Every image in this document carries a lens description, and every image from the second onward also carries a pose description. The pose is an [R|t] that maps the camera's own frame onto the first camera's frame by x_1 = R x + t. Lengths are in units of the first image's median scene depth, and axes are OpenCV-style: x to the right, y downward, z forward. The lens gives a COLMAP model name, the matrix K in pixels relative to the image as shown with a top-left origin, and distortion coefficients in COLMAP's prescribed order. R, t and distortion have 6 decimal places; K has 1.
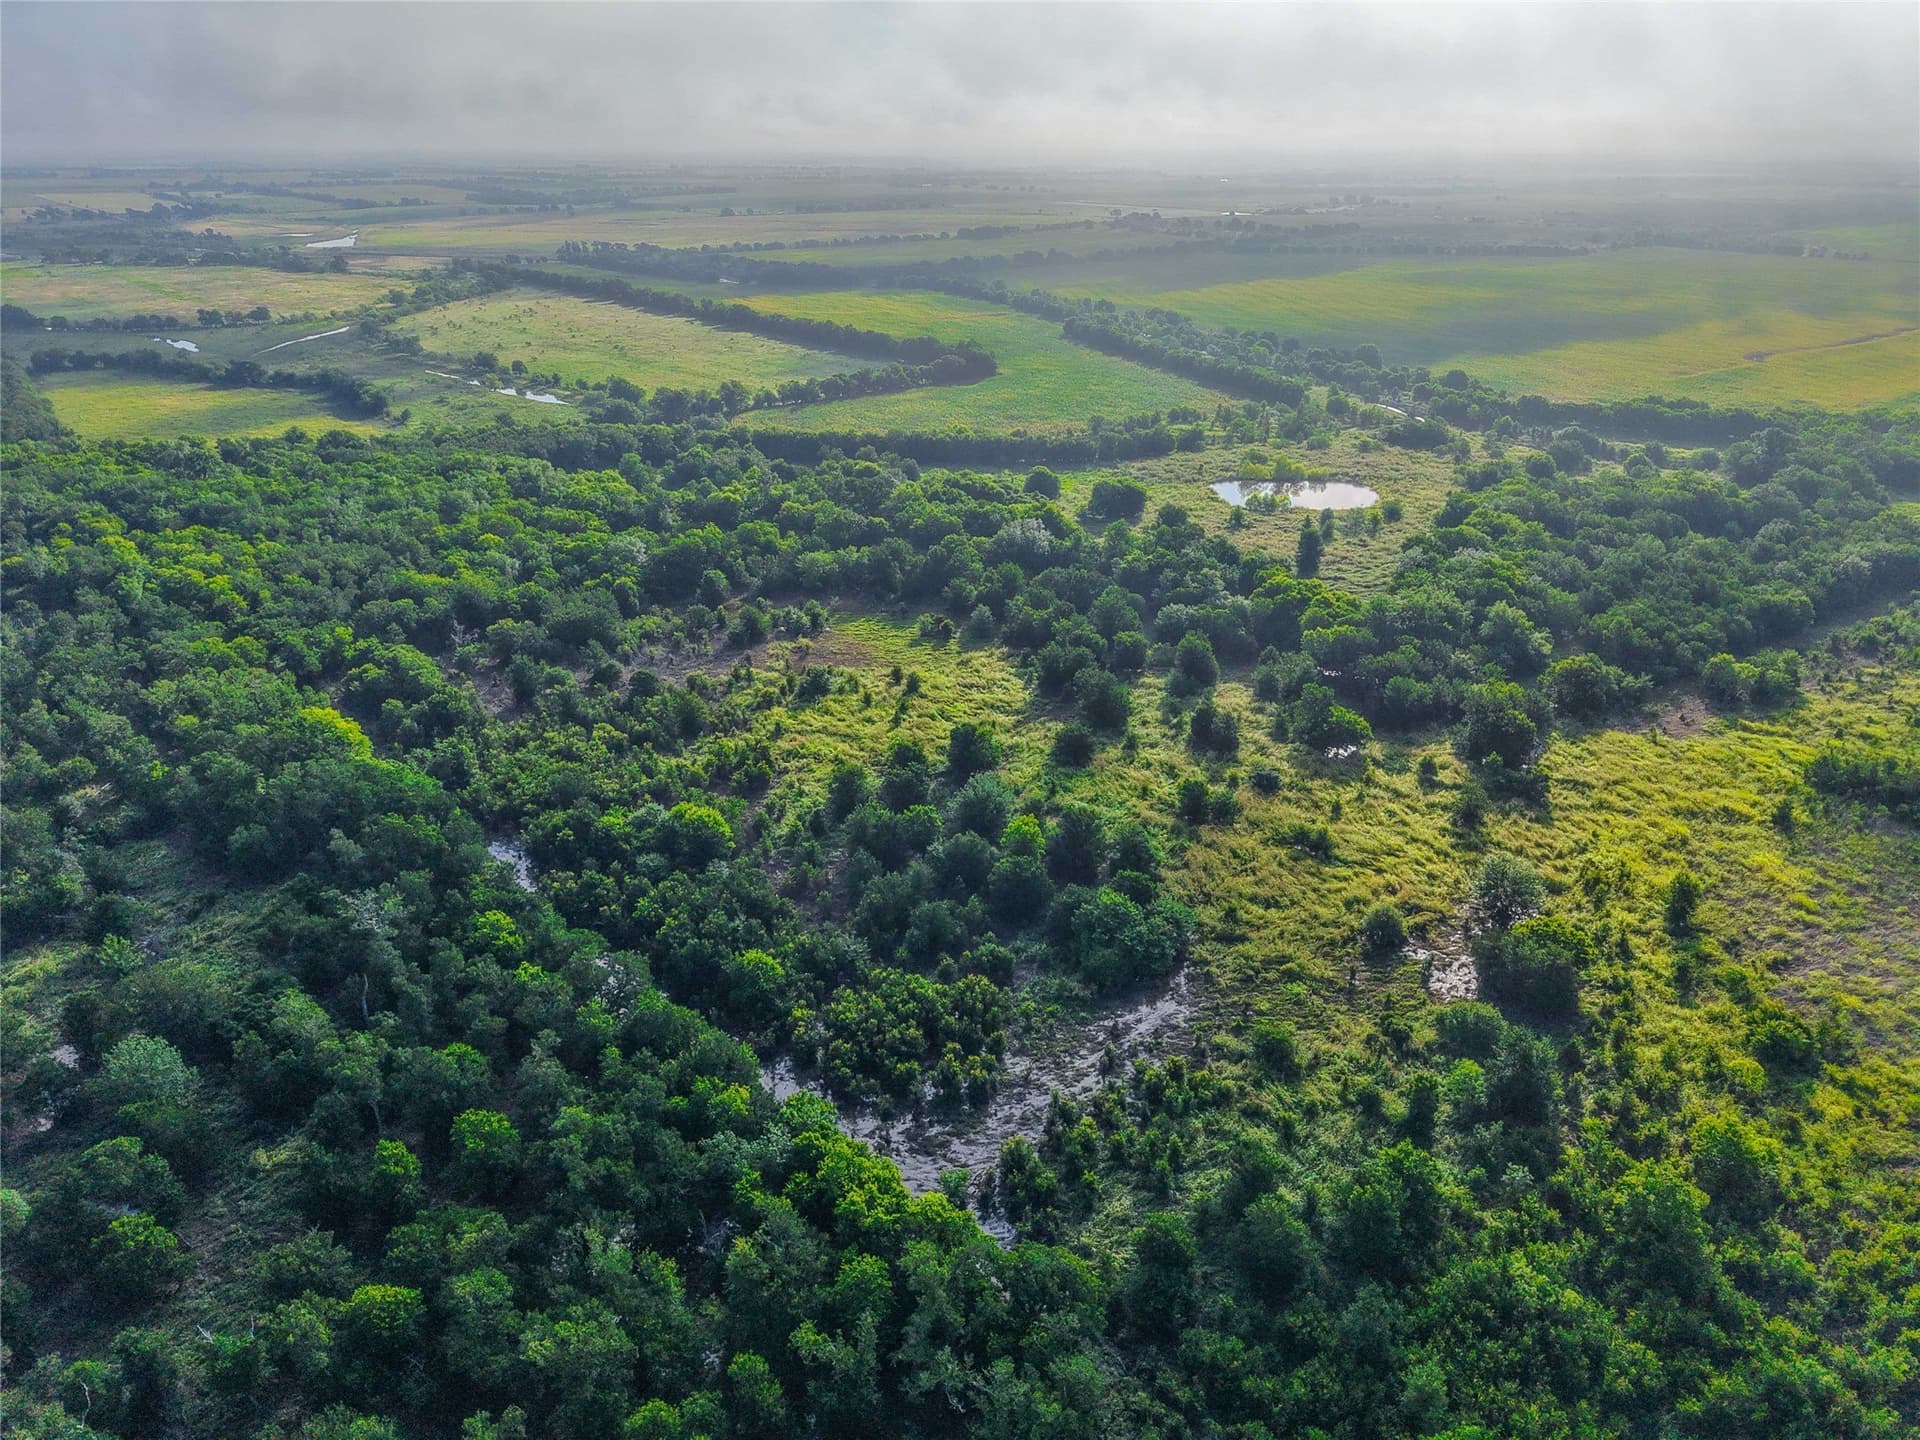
lens RADIAL K [[1284.1, 0, 960.9], [0, 1284.1, 715.9], [0, 0, 1]] dist [0.016719, -0.010358]
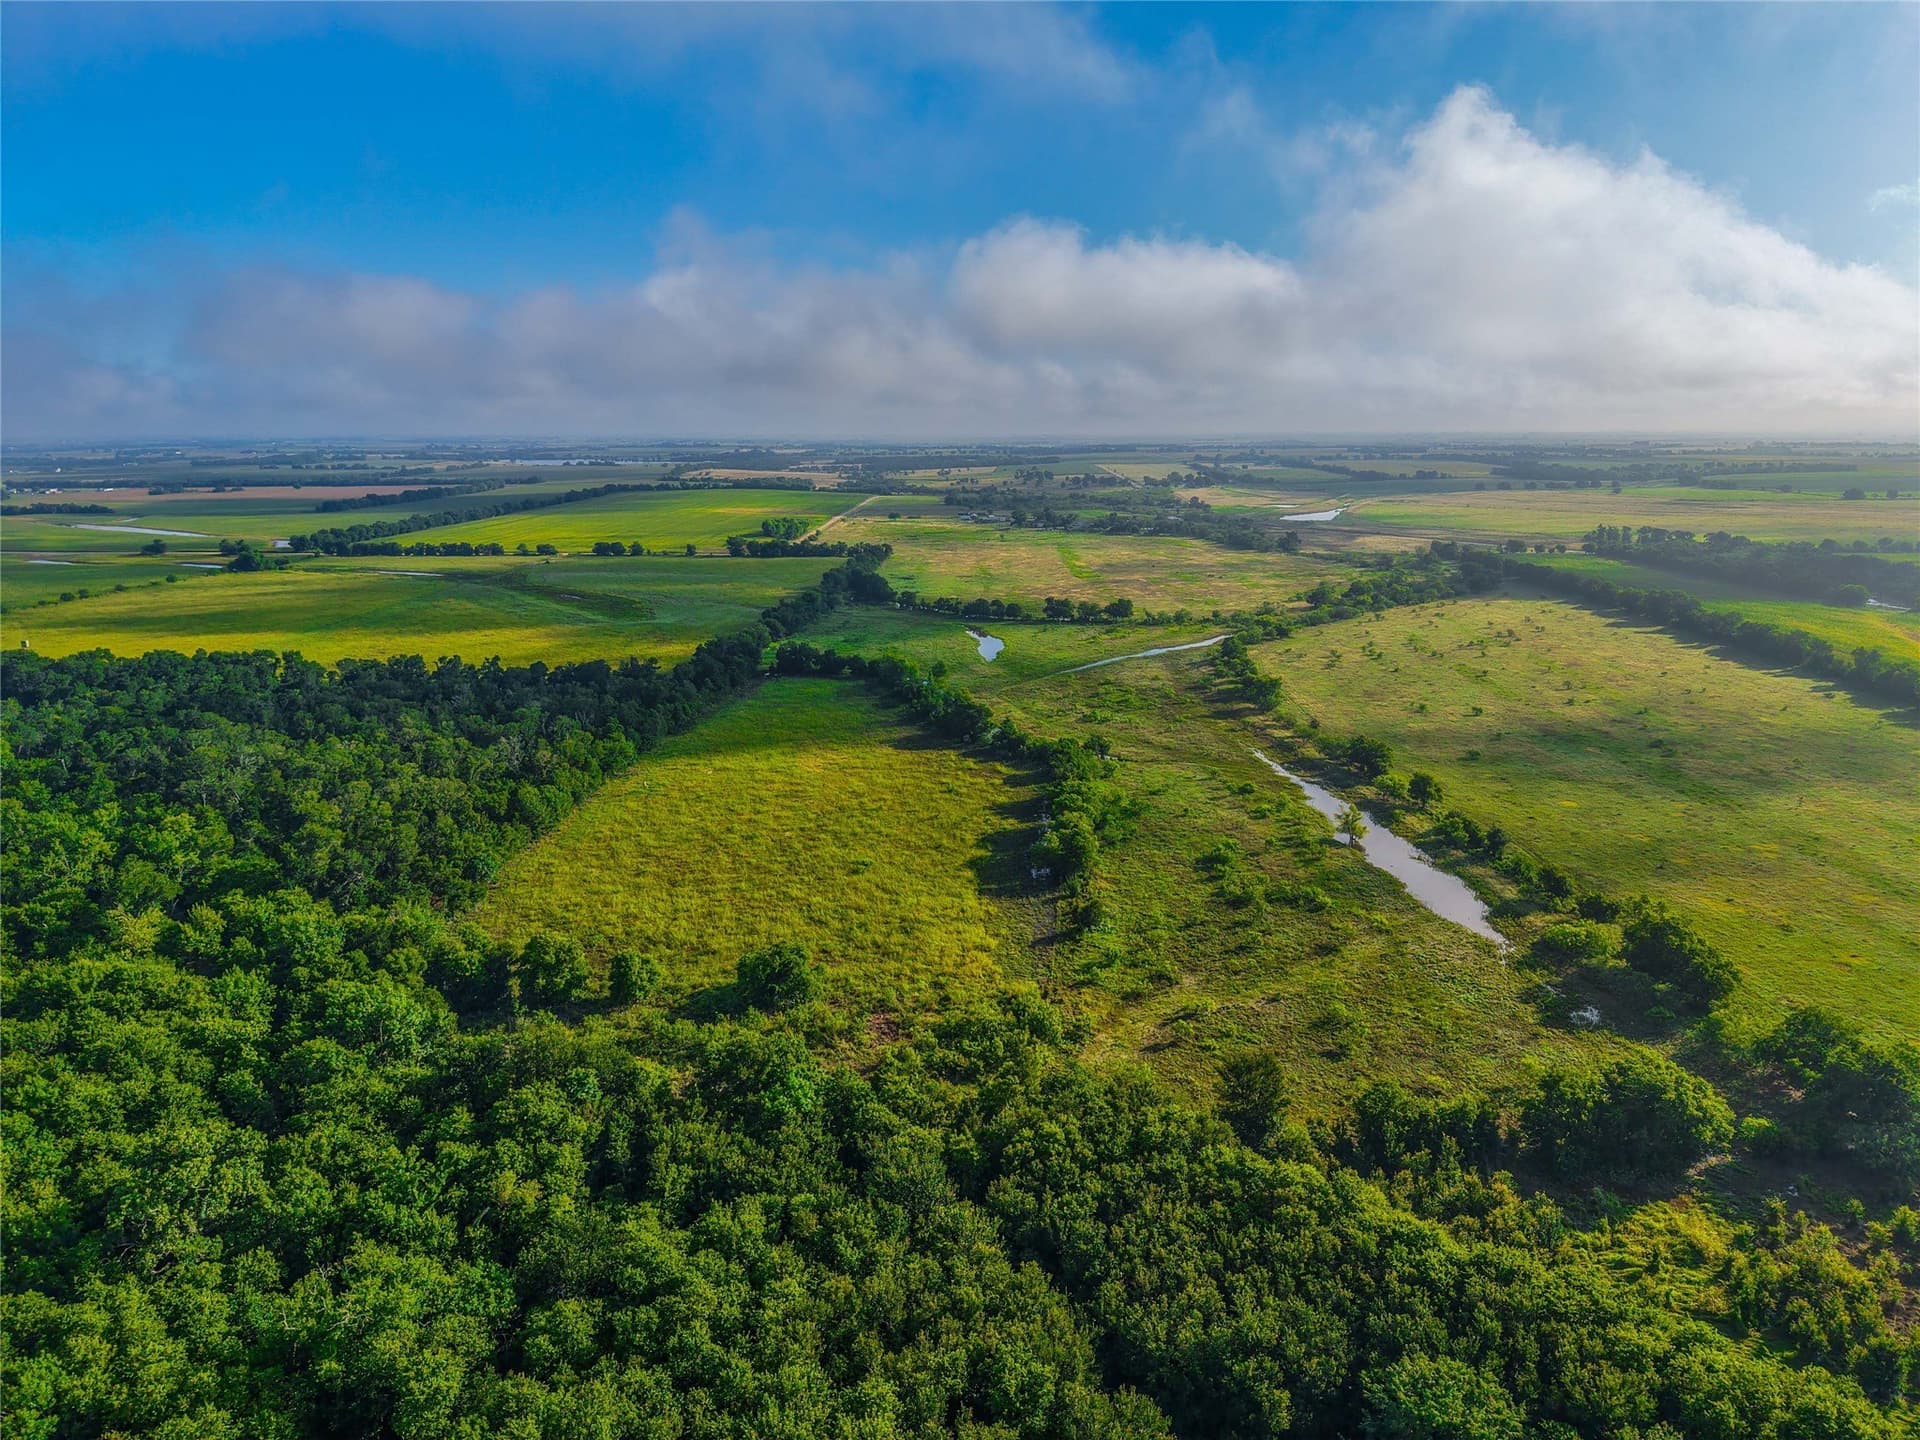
lens RADIAL K [[1284.1, 0, 978.9], [0, 1284.1, 724.3], [0, 0, 1]] dist [0.016719, -0.010358]
pose [[0.746932, 0.144804, -0.648942, -0.092795], [-0.265925, 0.959598, -0.091956, -0.116601], [0.609407, 0.241255, 0.755261, 0.306831]]
